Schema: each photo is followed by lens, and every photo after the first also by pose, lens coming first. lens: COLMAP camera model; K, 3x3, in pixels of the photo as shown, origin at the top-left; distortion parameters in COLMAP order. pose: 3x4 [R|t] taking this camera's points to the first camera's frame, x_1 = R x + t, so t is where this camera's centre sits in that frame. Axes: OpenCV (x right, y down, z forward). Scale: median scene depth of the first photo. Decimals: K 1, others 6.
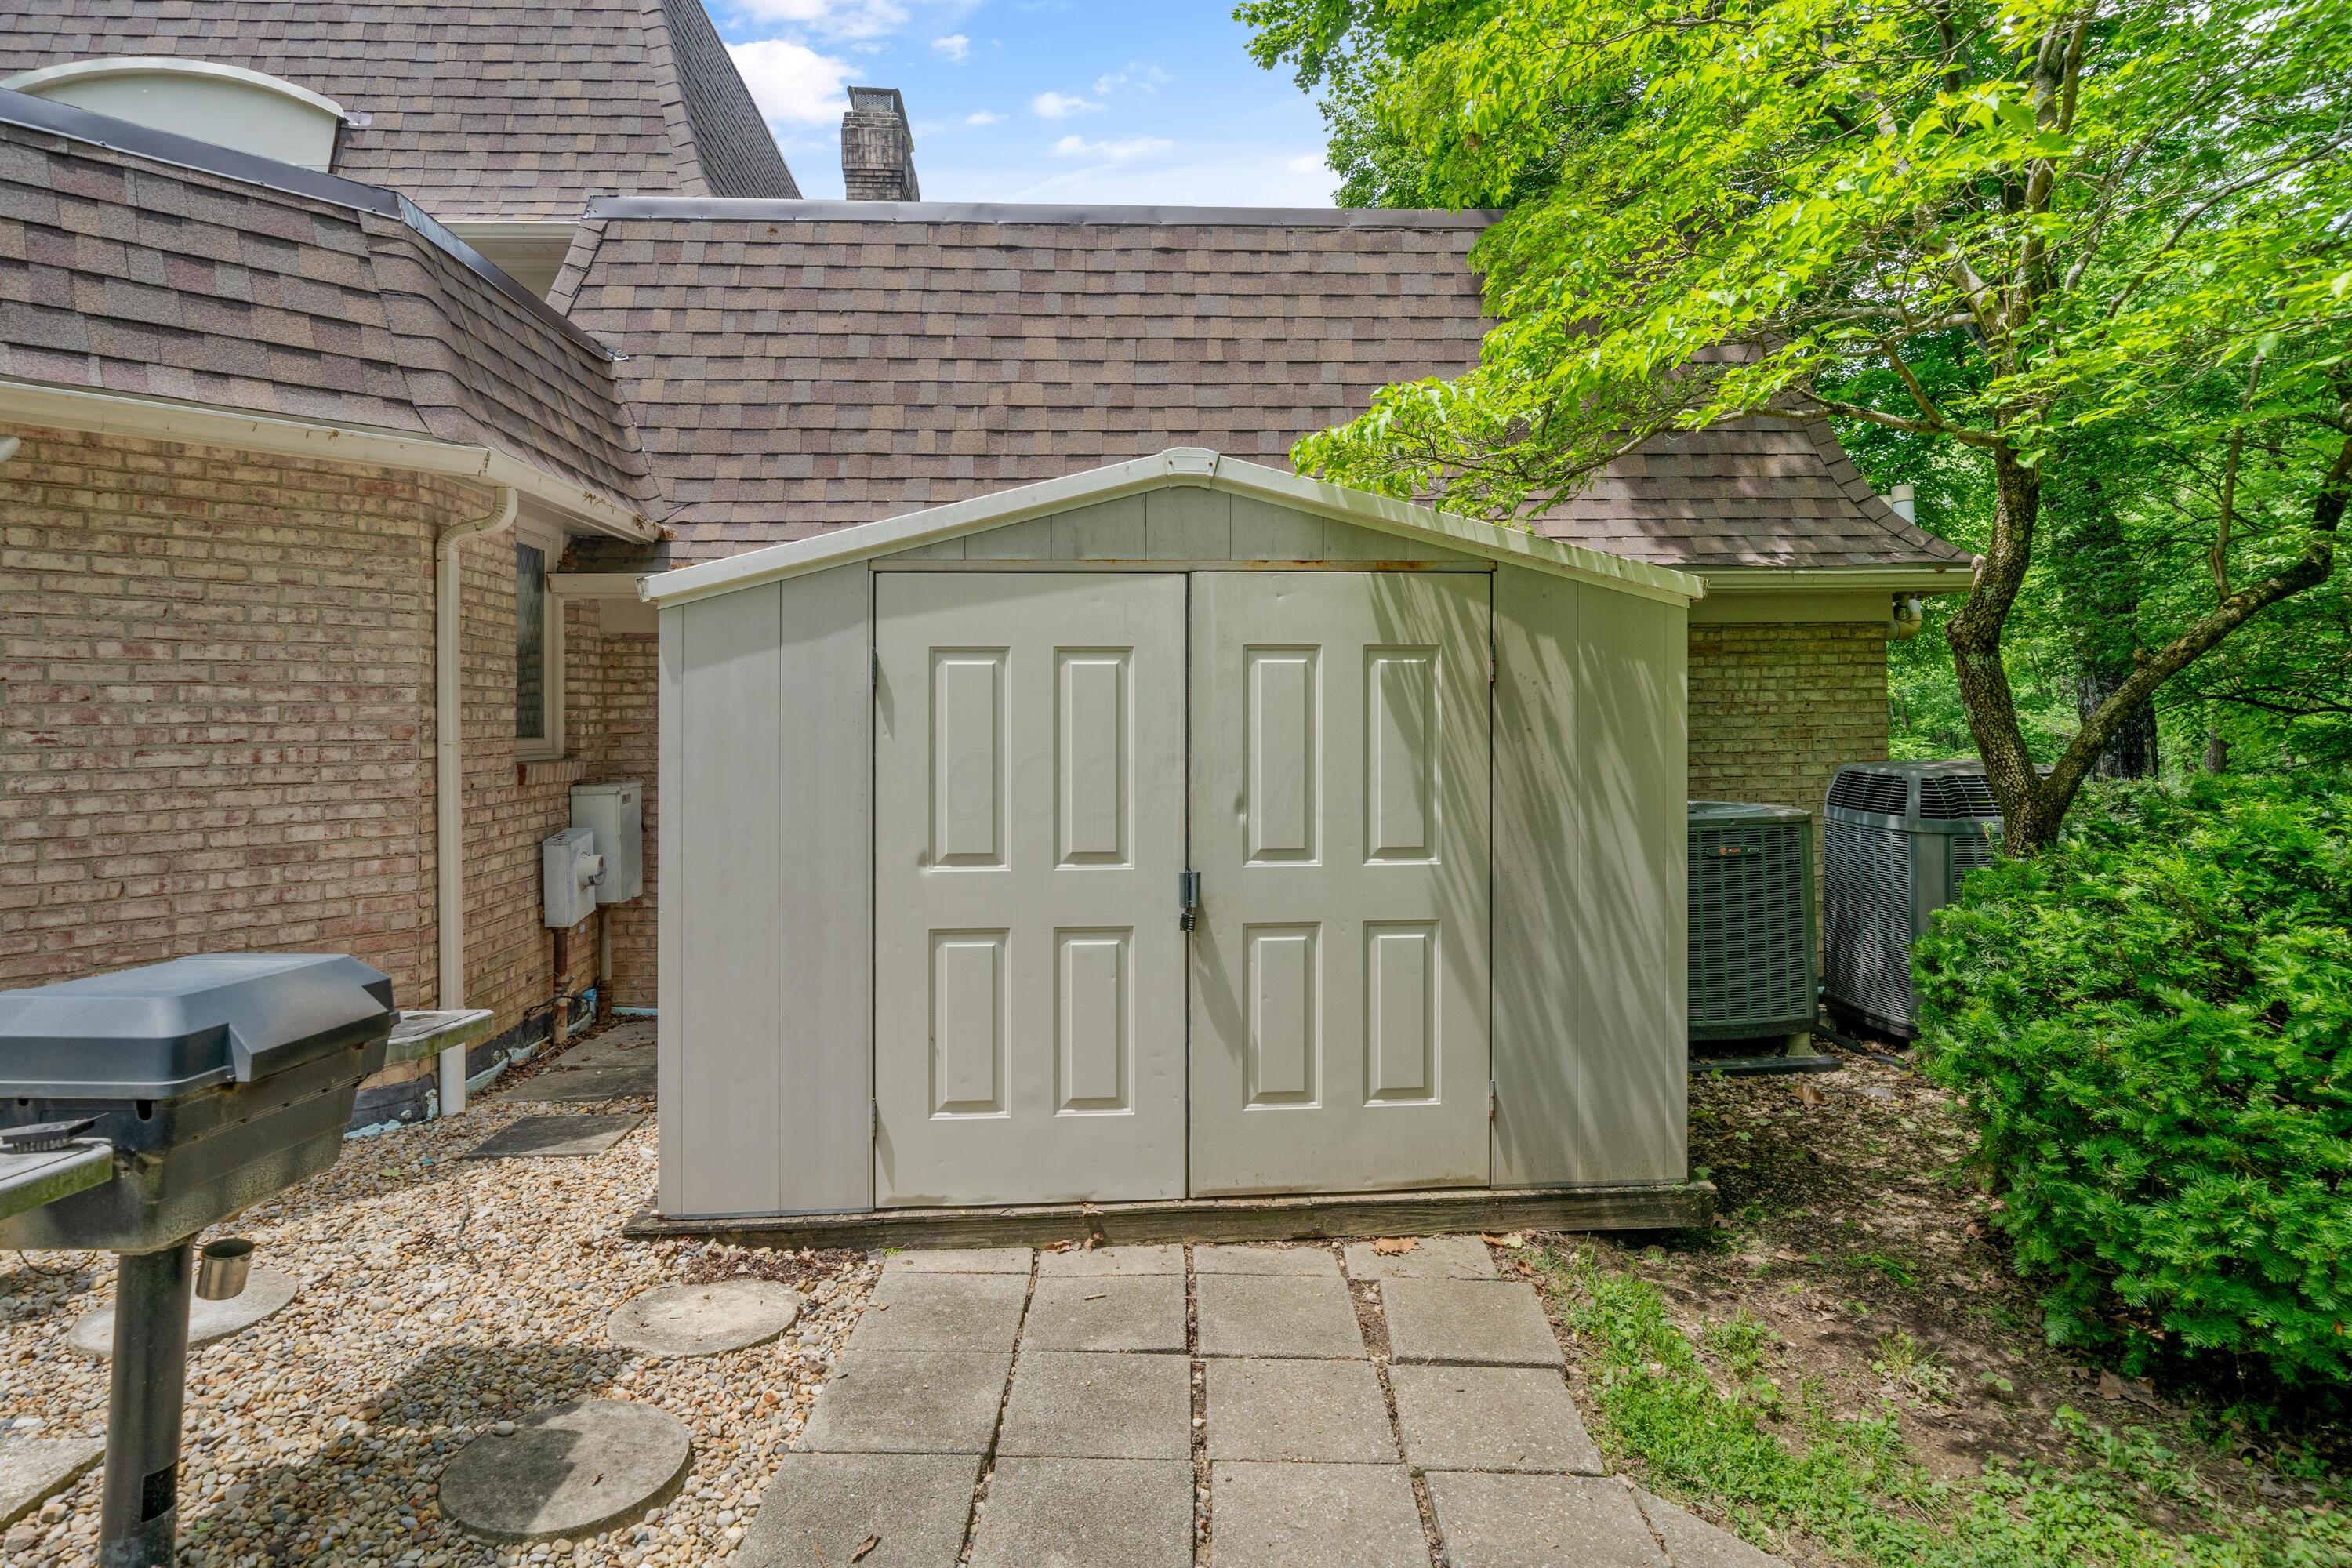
lens RADIAL K [[1251.2, 0, 1181.5], [0, 1251.2, 708.3], [0, 0, 1]] dist [0.003806, 0.000098]
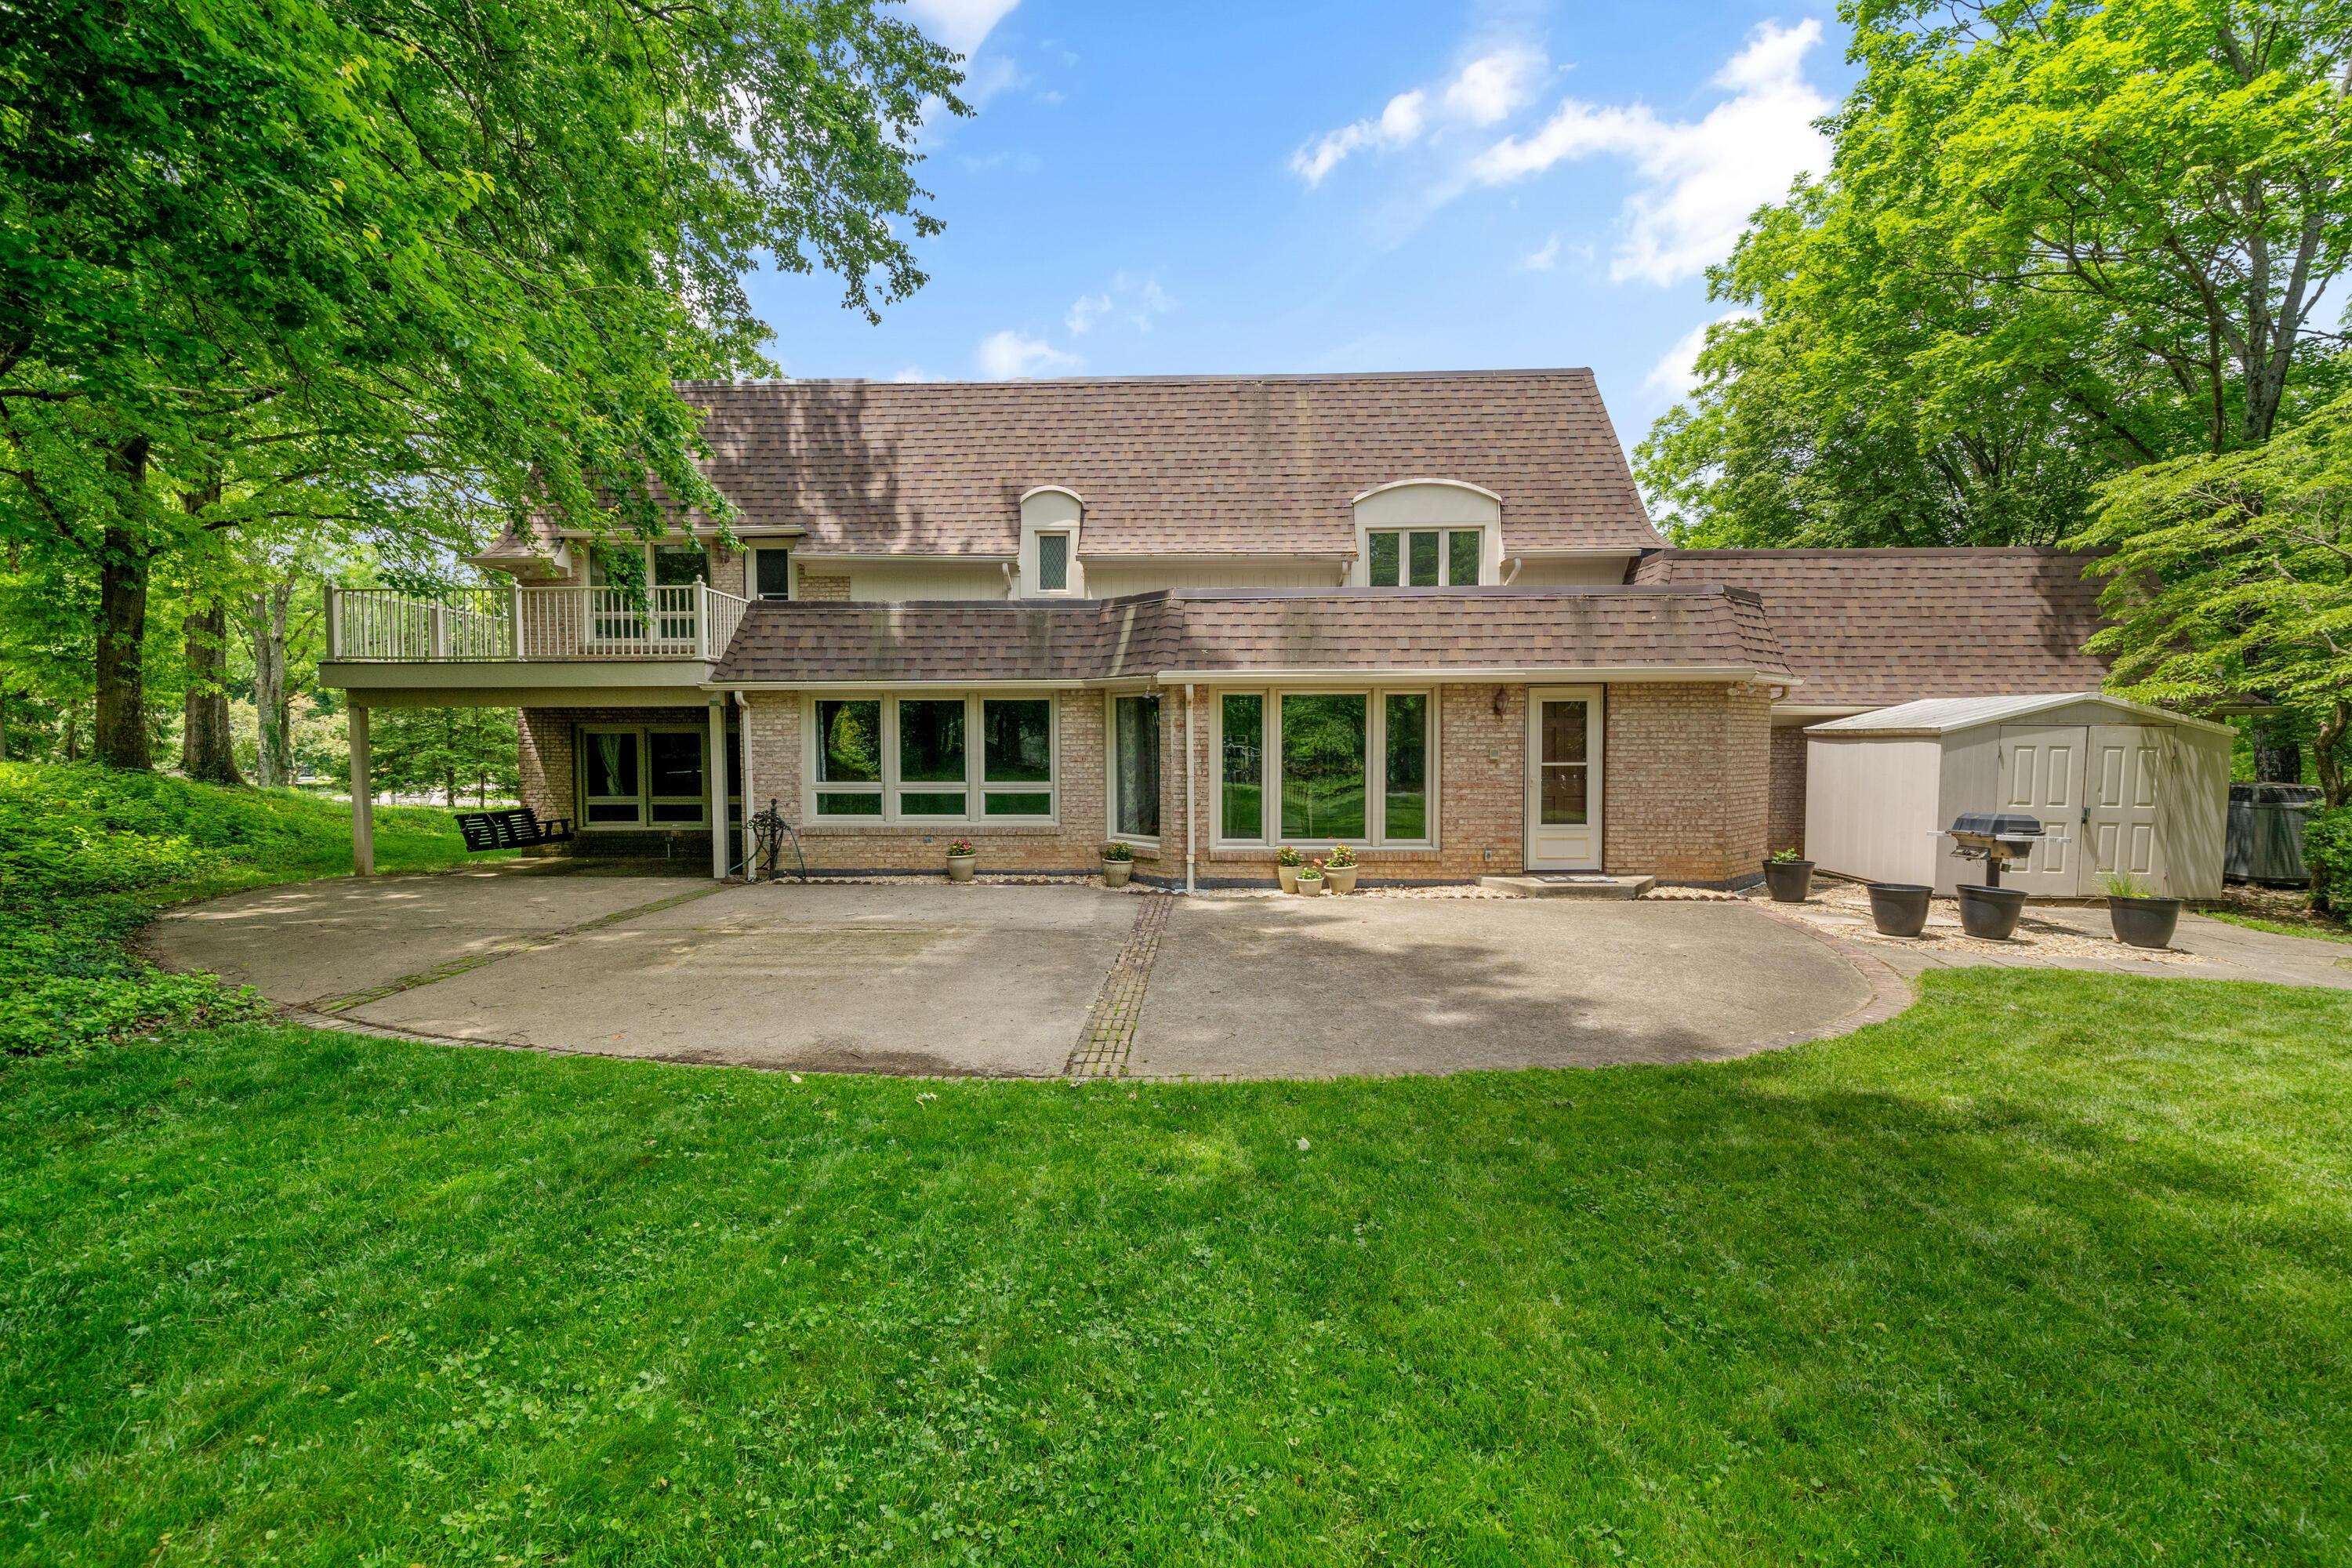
lens RADIAL K [[1066.3, 0, 1176.0], [0, 1066.3, 784.0], [0, 0, 1]] dist [-0.000644, 0.000004]
pose [[0.994809, 0.018016, -0.100154, -2.317350], [-0.013512, 0.998875, 0.045465, -0.043917], [0.100861, -0.043876, 0.993933, -2.361295]]
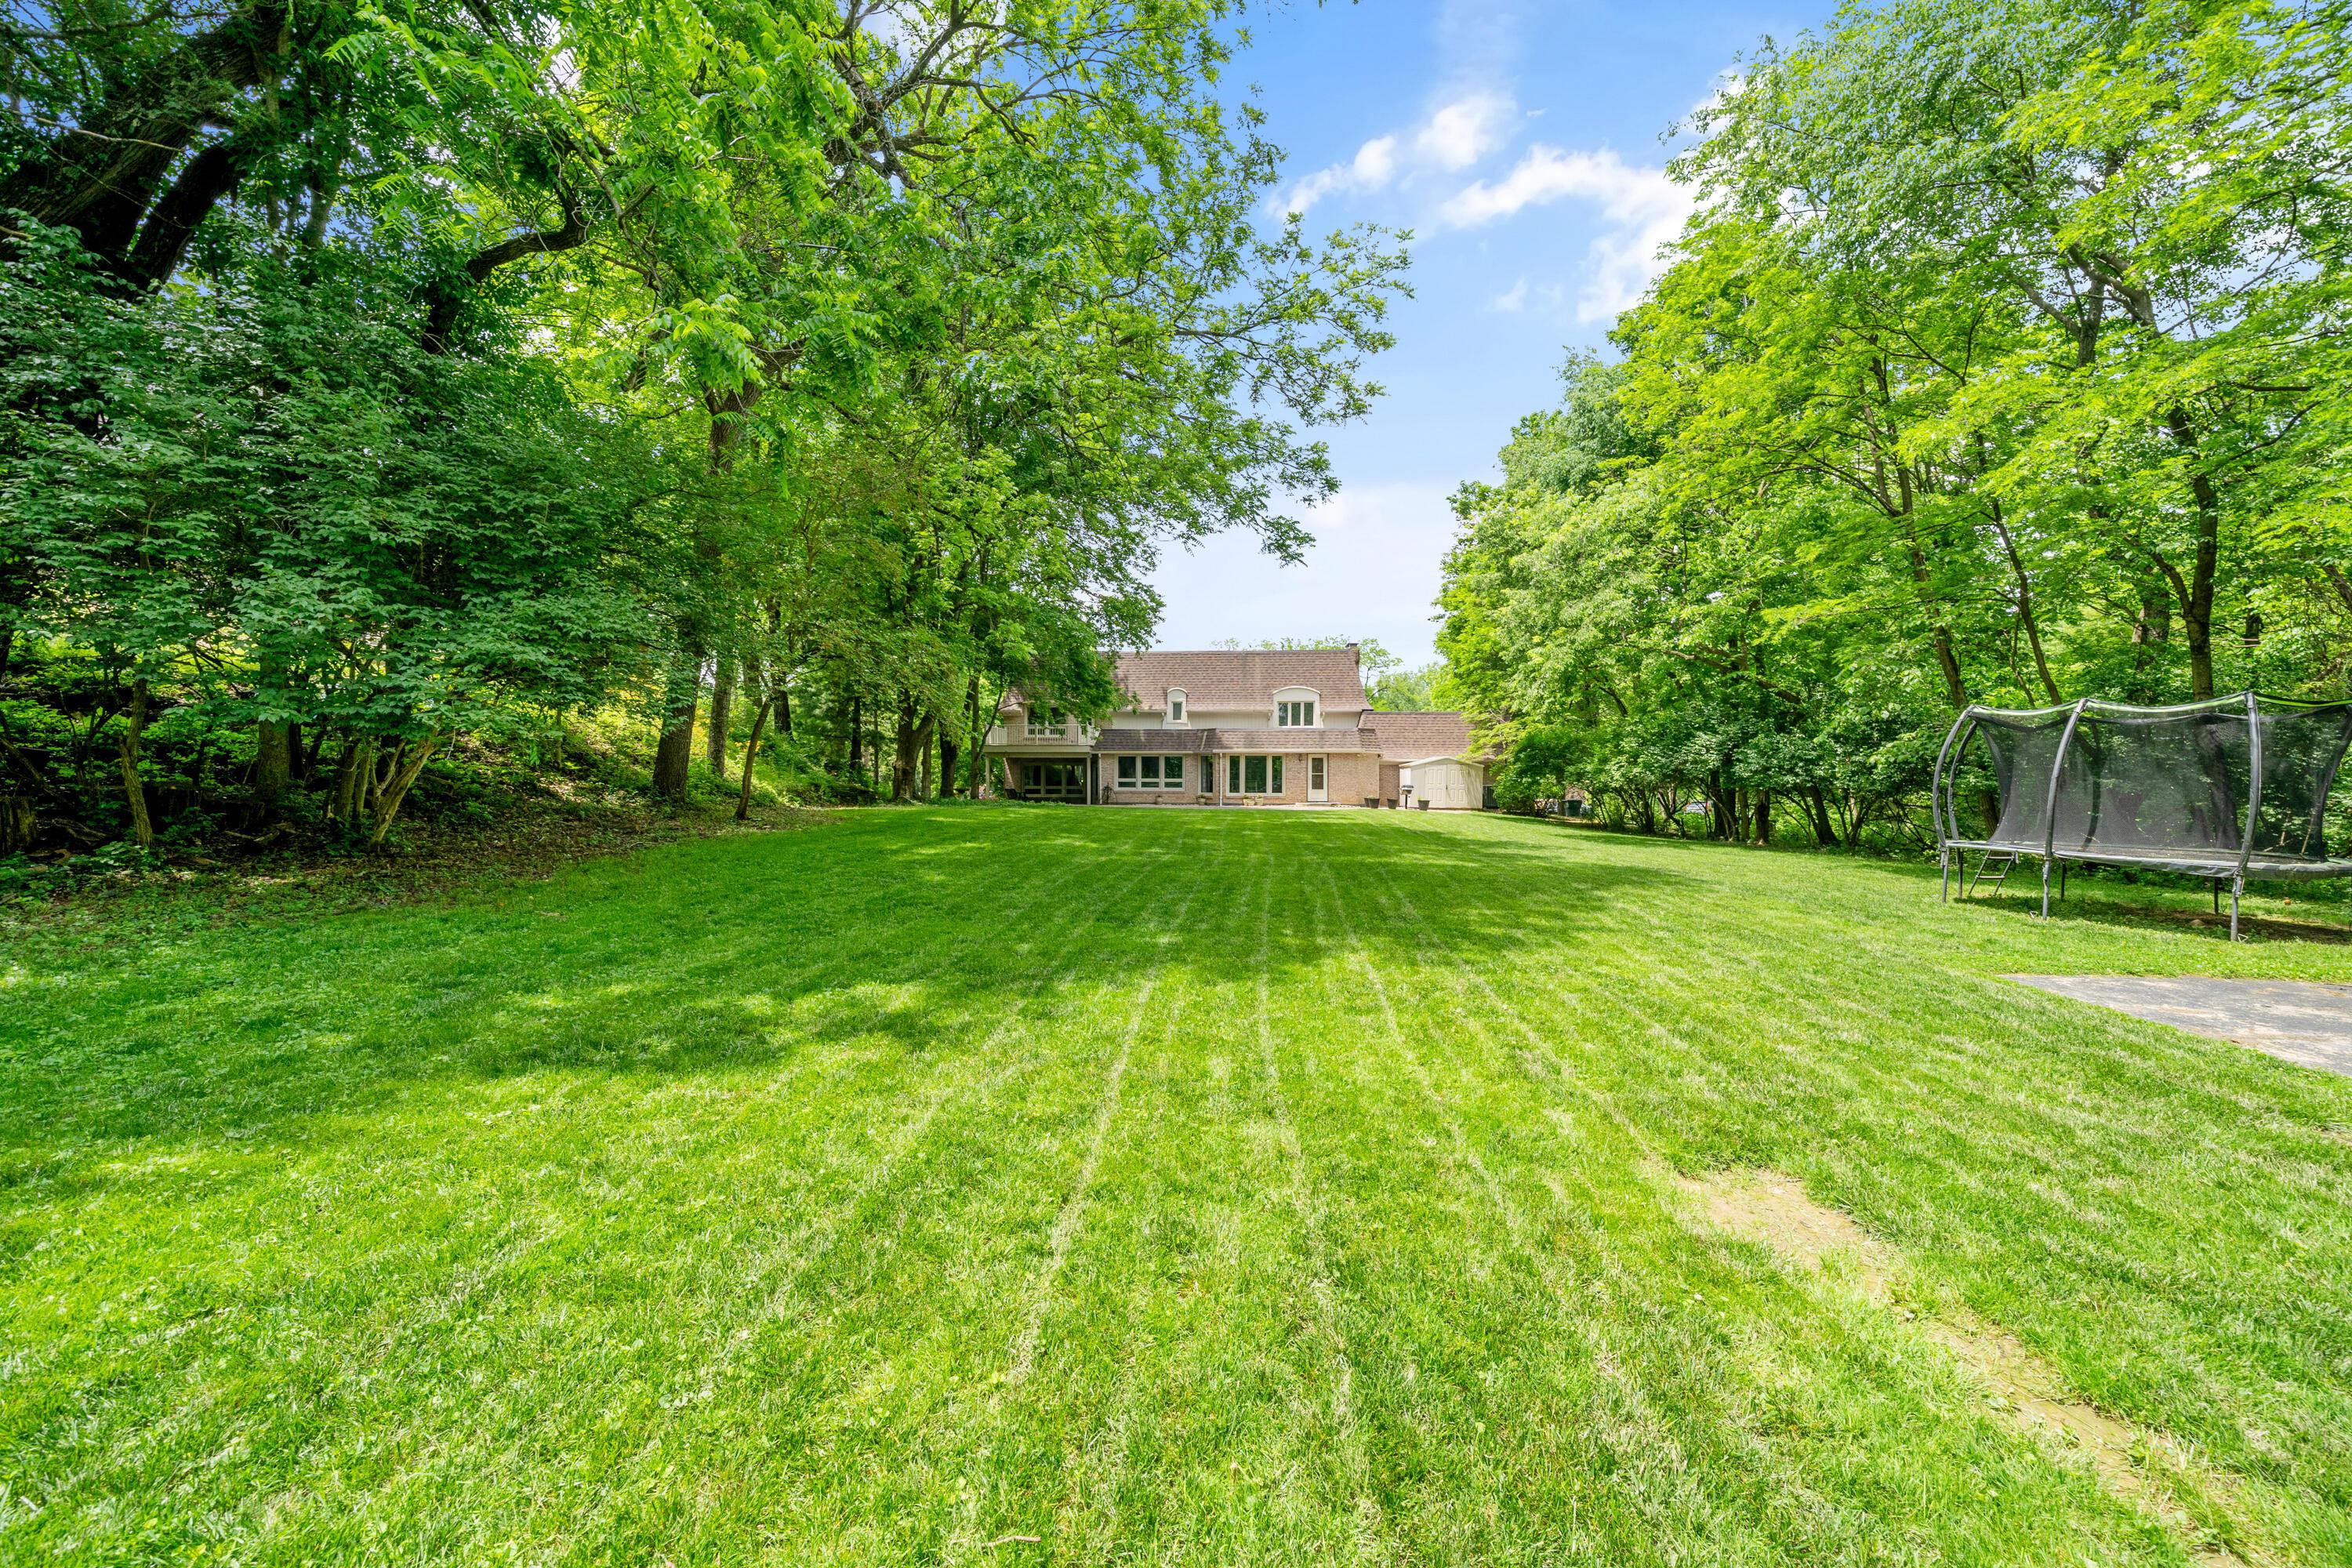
lens RADIAL K [[894.4, 0, 1169.7], [0, 894.4, 783.0], [0, 0, 1]] dist [-0.000953, -0.000417]
pose [[0.989153, 0.021350, -0.145327, -1.643596], [-0.021320, 0.999771, 0.001761, 0.156950], [0.145331, 0.001356, 0.989382, -9.862249]]
